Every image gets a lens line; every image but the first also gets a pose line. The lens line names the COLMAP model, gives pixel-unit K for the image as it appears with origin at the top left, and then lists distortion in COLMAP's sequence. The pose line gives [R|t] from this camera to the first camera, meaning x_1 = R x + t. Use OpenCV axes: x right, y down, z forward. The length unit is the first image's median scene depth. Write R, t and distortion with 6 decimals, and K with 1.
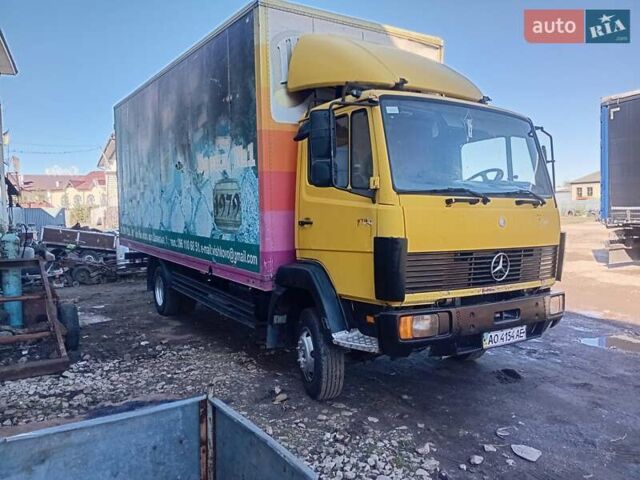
lens RADIAL K [[483.0, 0, 324.8], [0, 483.0, 244.0], [0, 0, 1]] dist [0.005226, -0.028602]
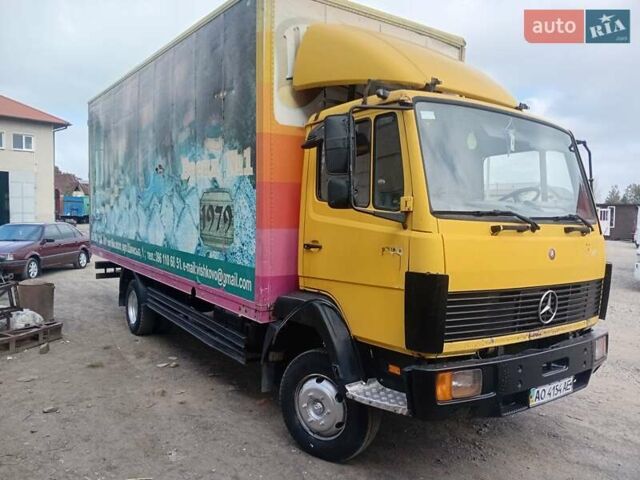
lens RADIAL K [[483.0, 0, 320.0], [0, 483.0, 241.6], [0, 0, 1]] dist [0.005226, -0.028602]
pose [[0.998929, 0.026246, 0.038118, -0.060069], [-0.025839, 0.999604, -0.011148, -0.042252], [-0.038395, 0.010151, 0.999211, 0.164211]]
